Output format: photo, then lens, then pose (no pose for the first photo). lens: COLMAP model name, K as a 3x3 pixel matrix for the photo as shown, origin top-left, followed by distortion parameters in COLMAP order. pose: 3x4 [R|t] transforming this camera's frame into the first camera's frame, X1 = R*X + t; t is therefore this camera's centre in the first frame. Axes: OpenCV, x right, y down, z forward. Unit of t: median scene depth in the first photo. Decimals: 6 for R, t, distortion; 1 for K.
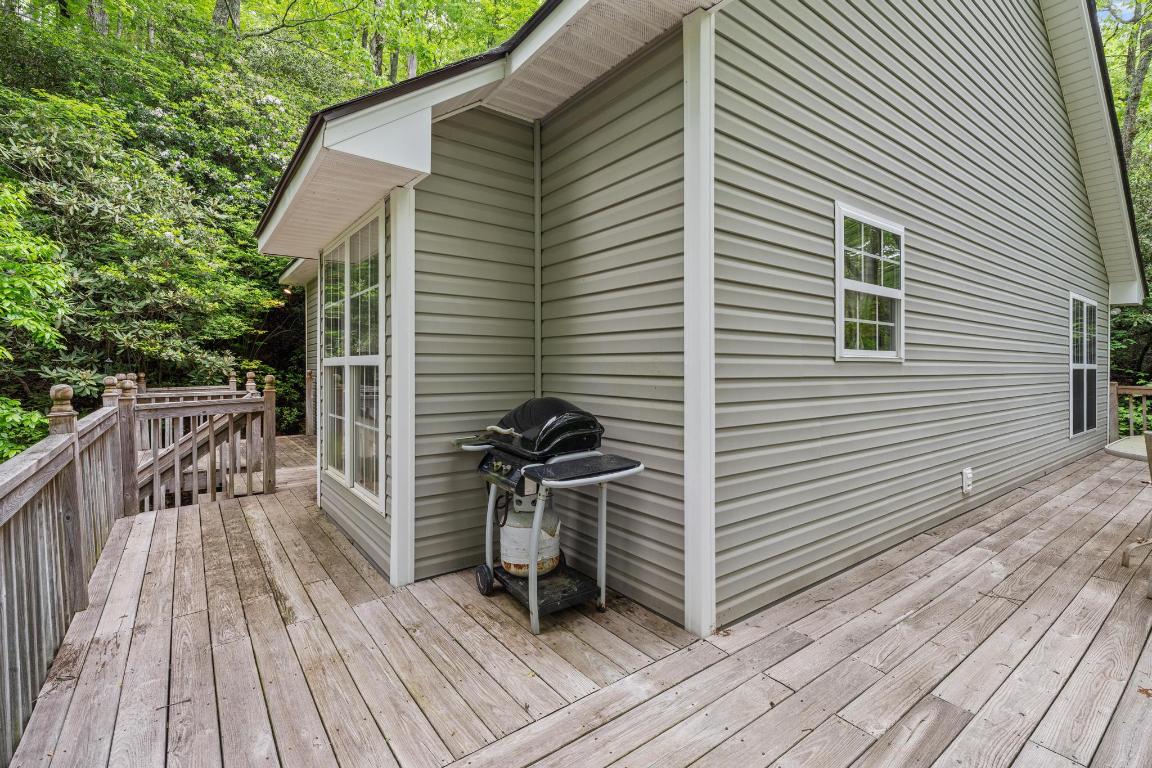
lens RADIAL K [[524.4, 0, 570.5], [0, 524.4, 368.9], [0, 0, 1]] dist [-0.002958, 0.000700]
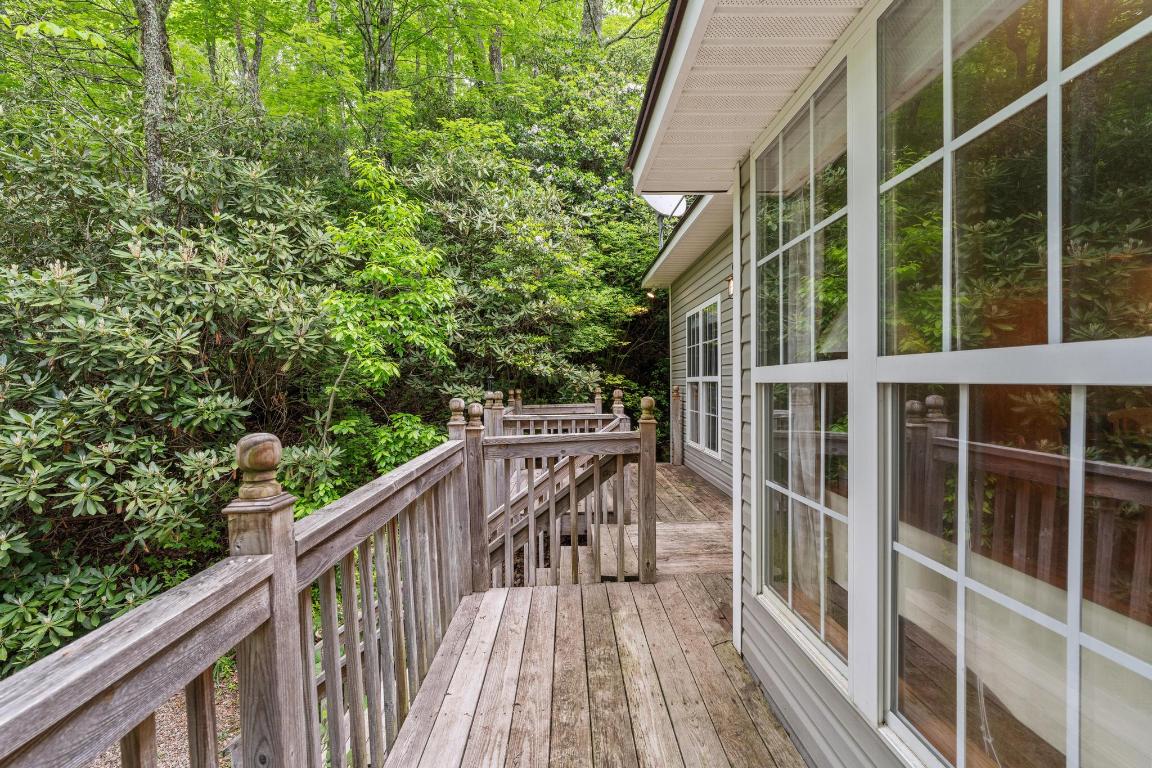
lens RADIAL K [[524.4, 0, 575.9], [0, 524.4, 383.1], [0, 0, 1]] dist [-0.002958, 0.000700]
pose [[0.817017, -0.003387, -0.576604, -0.179149], [0.004277, 0.999991, 0.000188, -0.003261], [0.576598, -0.002620, 0.817024, 0.276959]]
